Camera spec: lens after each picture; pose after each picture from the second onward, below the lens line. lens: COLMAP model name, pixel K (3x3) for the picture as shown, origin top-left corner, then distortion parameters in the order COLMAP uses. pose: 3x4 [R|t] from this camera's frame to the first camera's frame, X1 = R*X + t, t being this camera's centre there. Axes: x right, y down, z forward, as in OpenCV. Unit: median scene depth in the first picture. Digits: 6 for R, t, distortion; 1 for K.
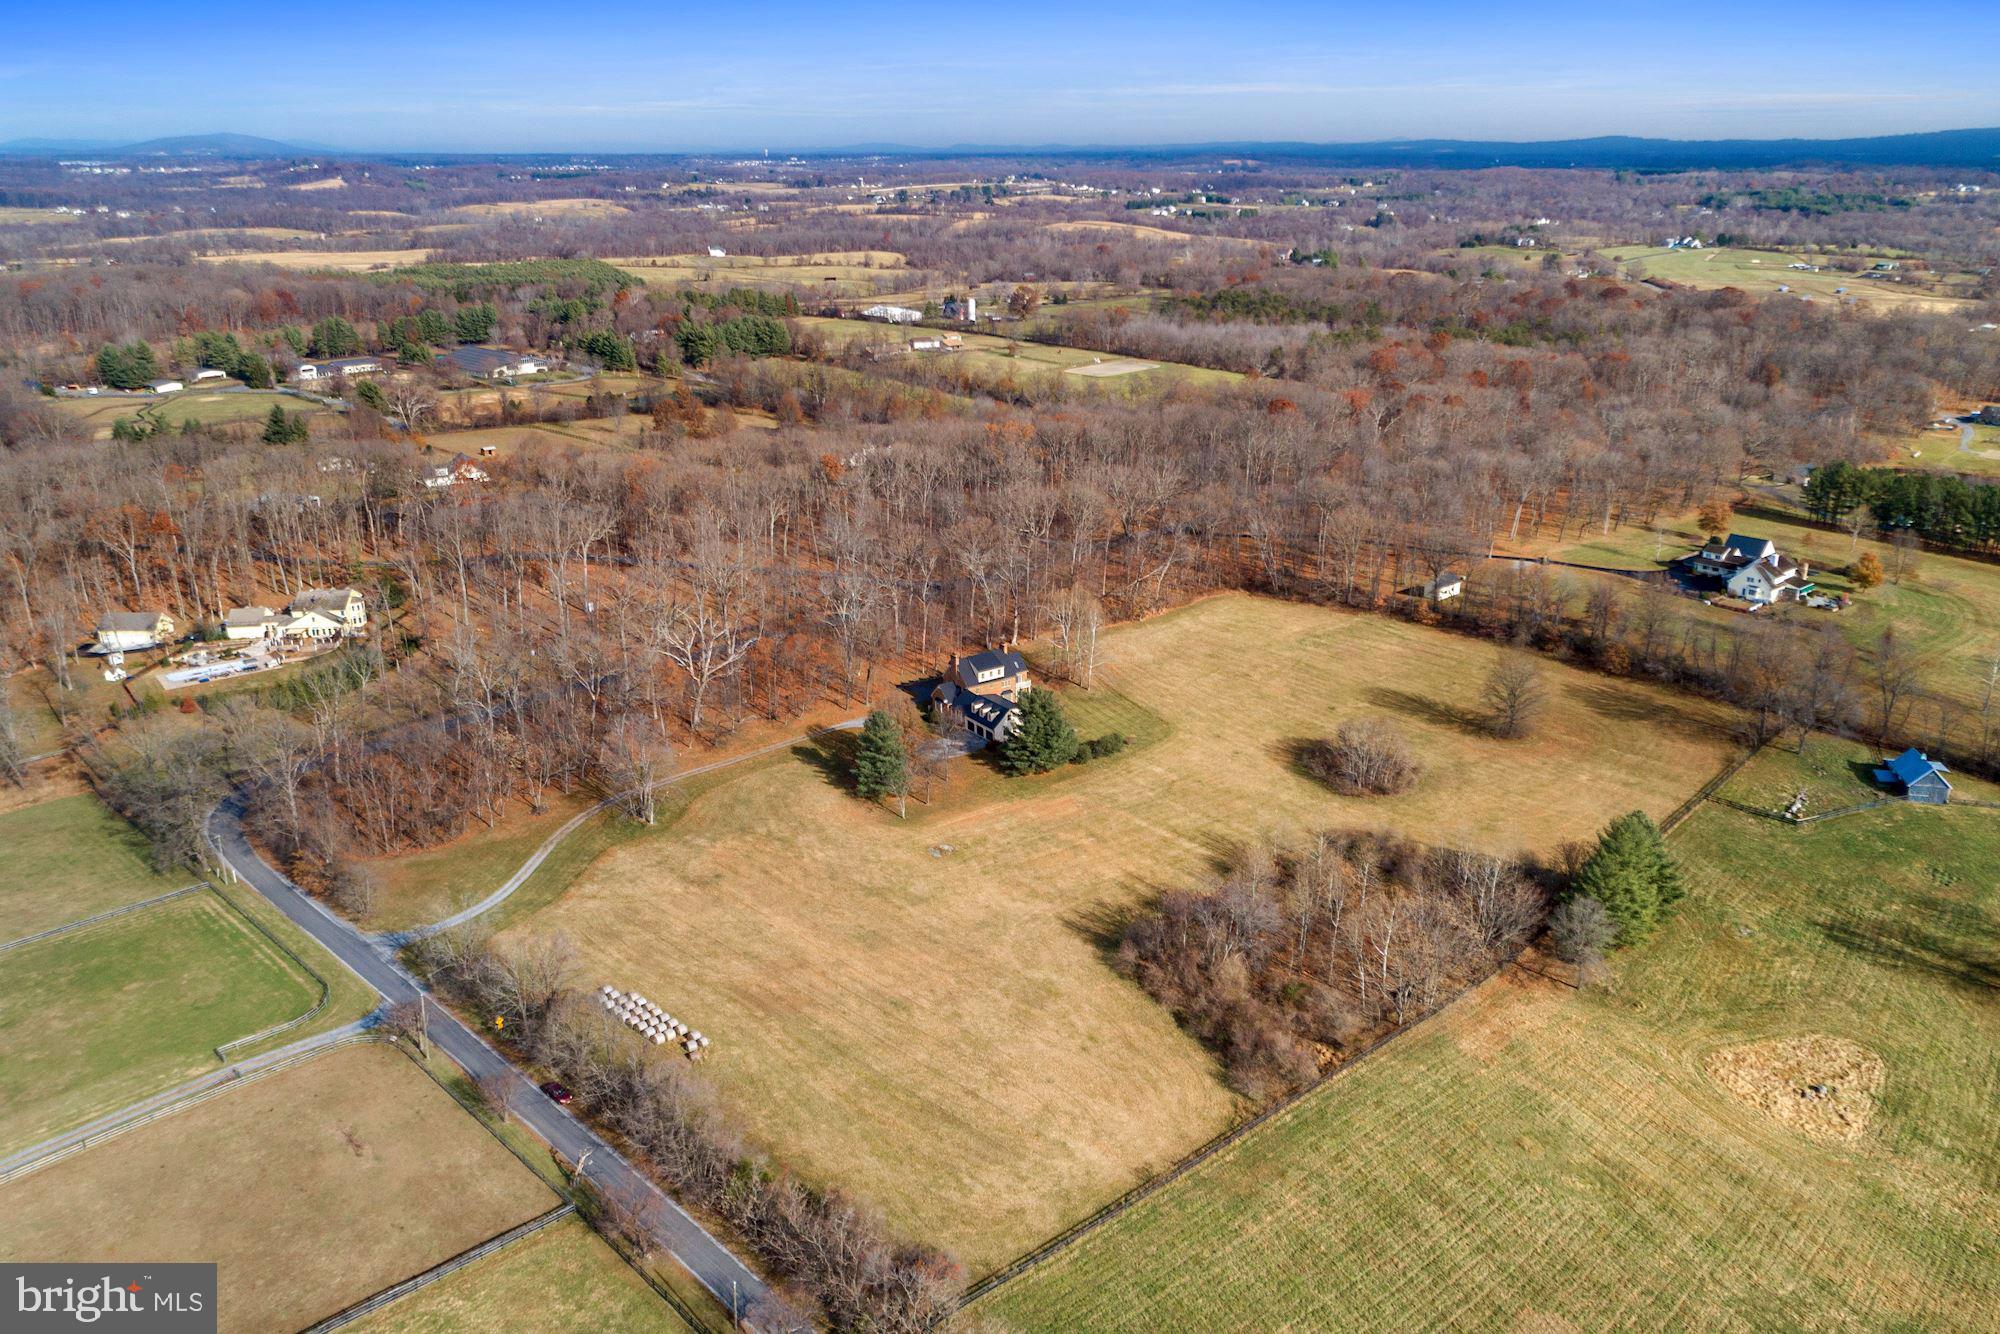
lens RADIAL K [[1527.0, 0, 1000.0], [0, 1527.0, 667.0], [0, 0, 1]] dist [0.043205, 0.002401]
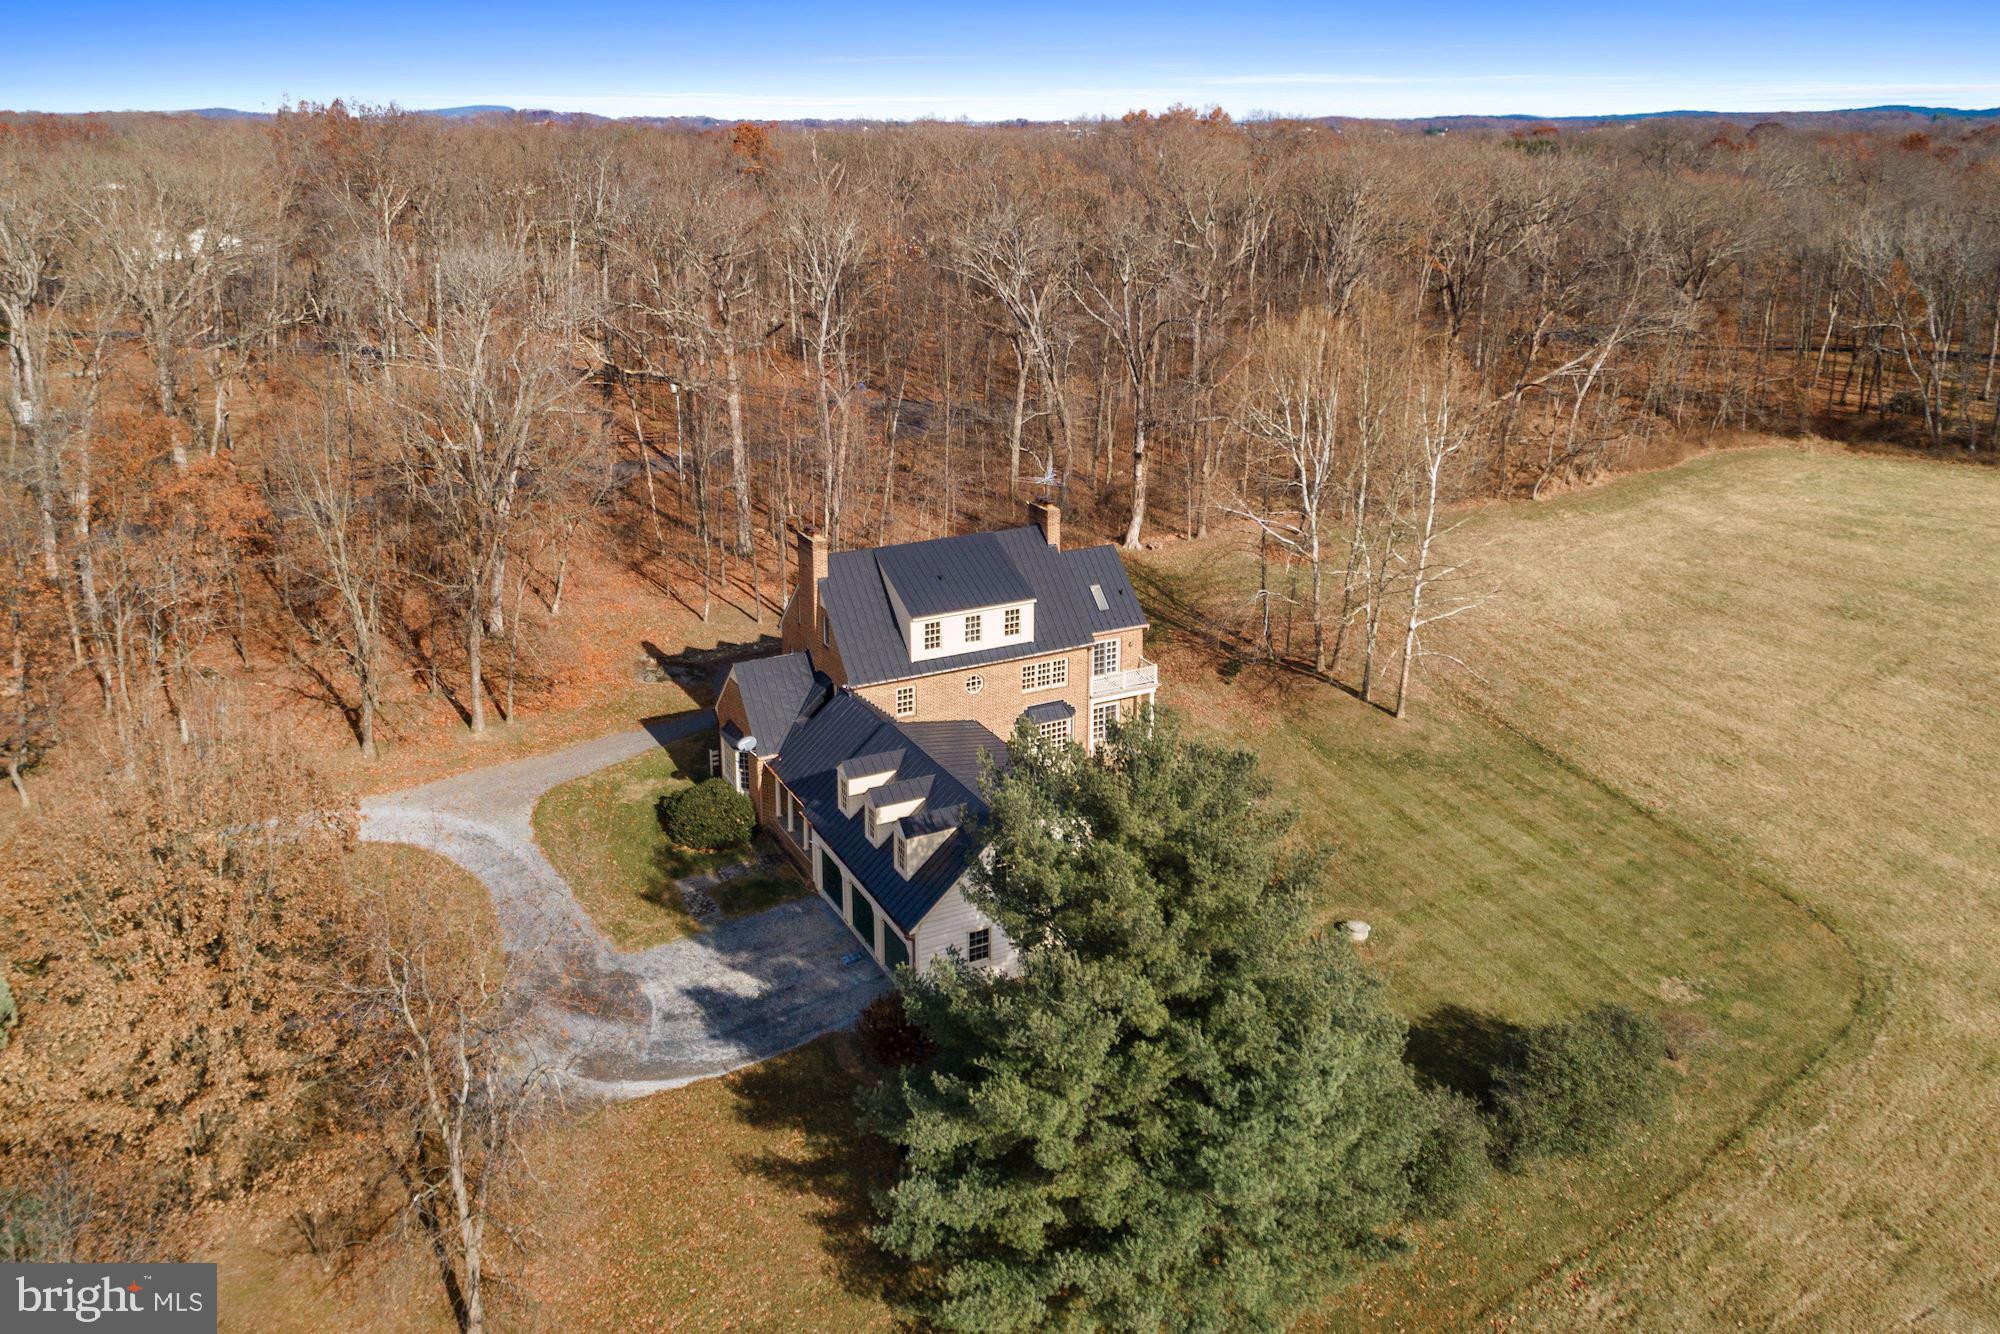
lens RADIAL K [[1388.3, 0, 995.6], [0, 1388.3, 582.8], [0, 0, 1]] dist [0.007031, 0.001490]
pose [[0.988078, 0.045732, -0.147008, 0.026135], [-0.052027, 0.997874, -0.039263, 0.005510], [0.144900, 0.046444, 0.988356, 0.791044]]
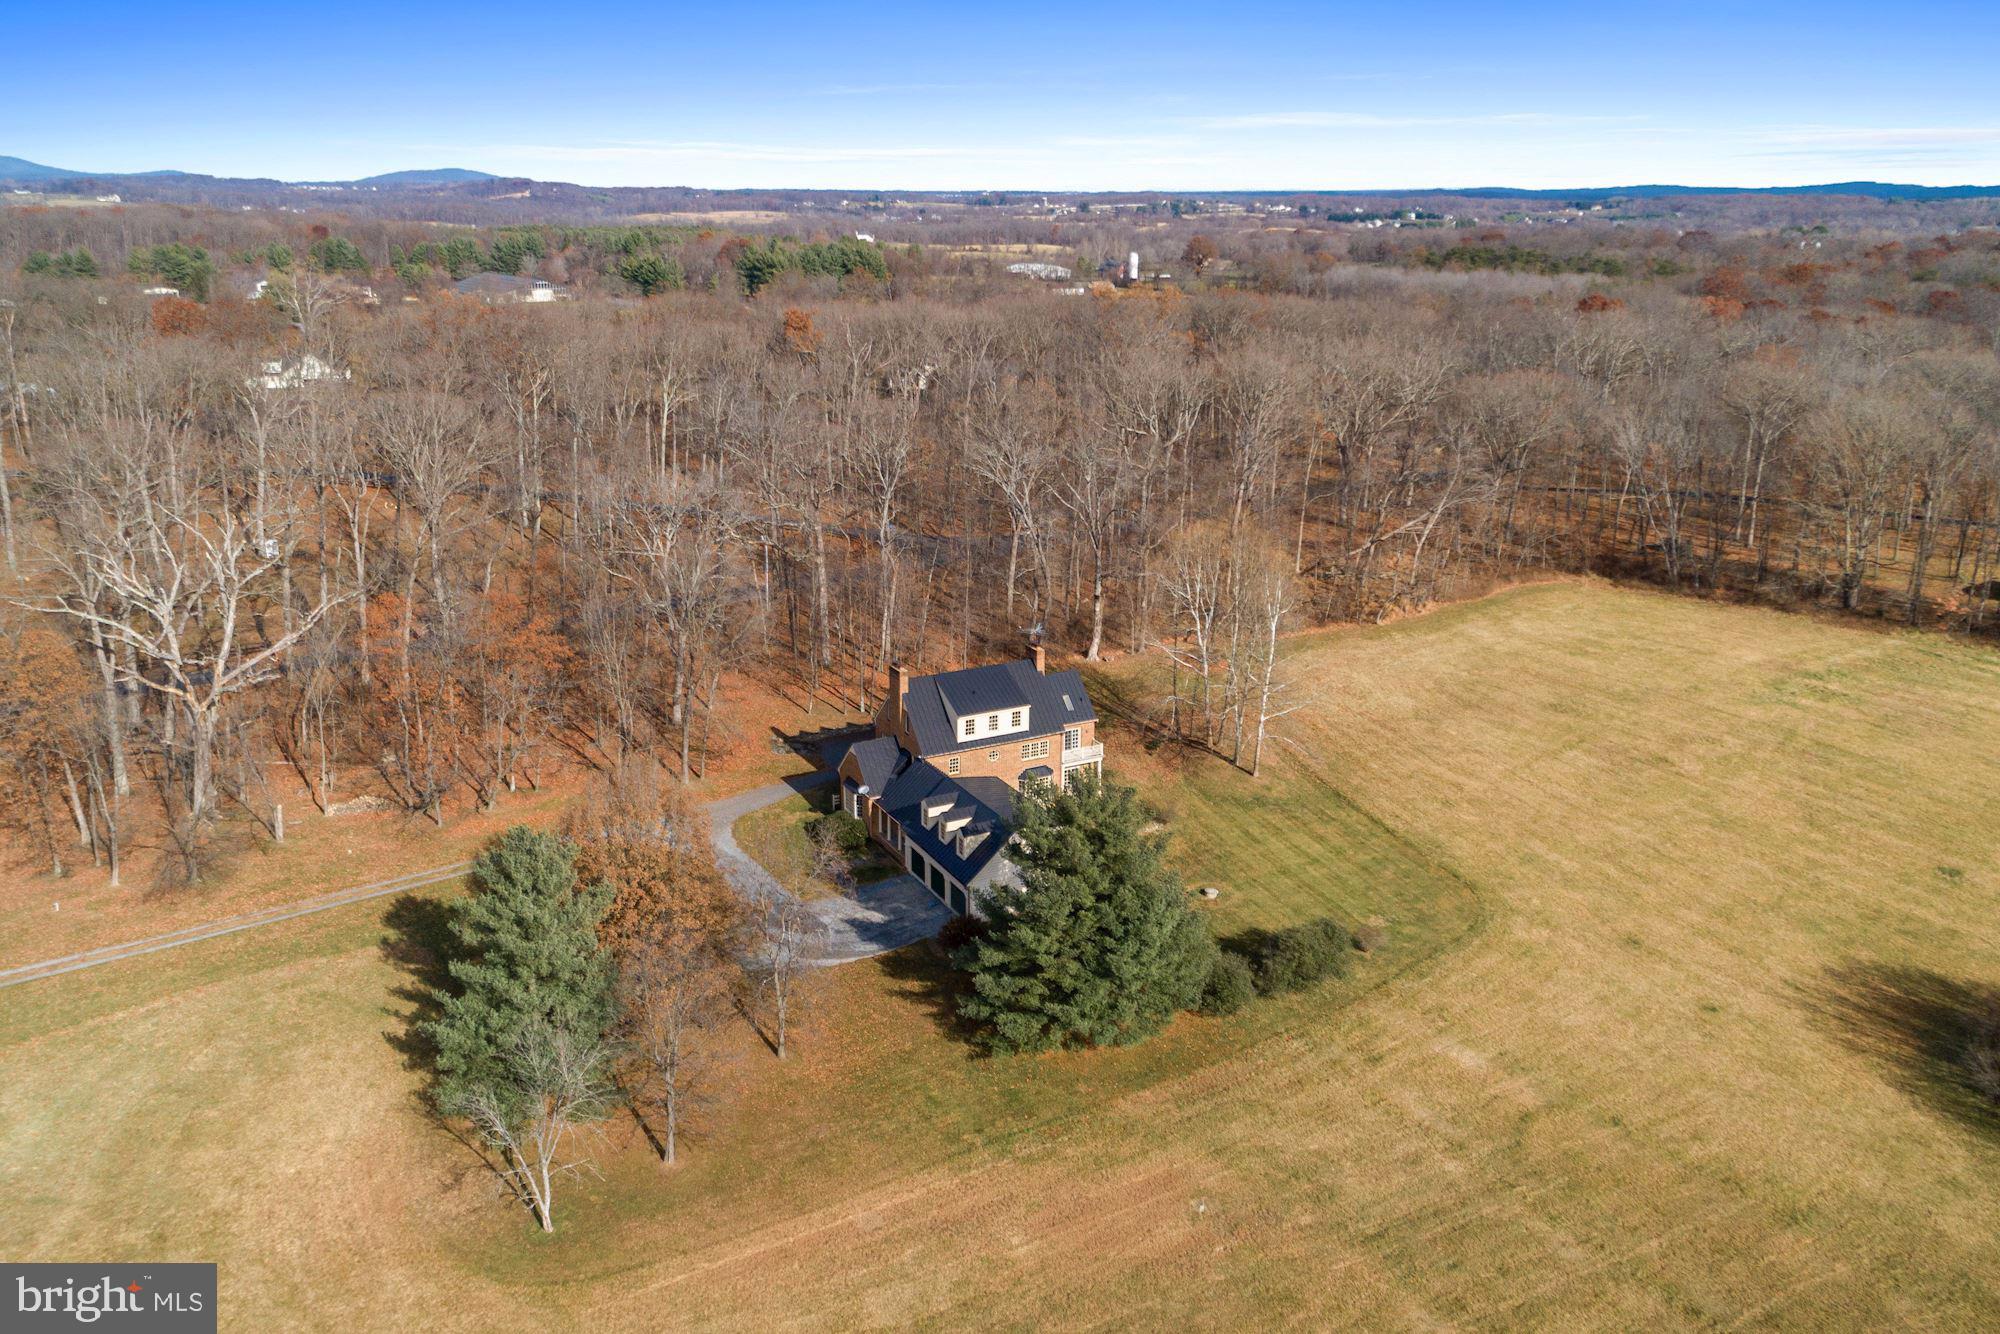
lens RADIAL K [[1420.5, 0, 1000.0], [0, 1420.5, 667.0], [0, 0, 1]] dist [0.003590, 0.001383]
pose [[0.990898, 0.049643, -0.125129, 0.038179], [-0.053481, 0.998190, -0.027502, 0.000309], [0.123537, 0.033943, 0.991759, 0.644461]]
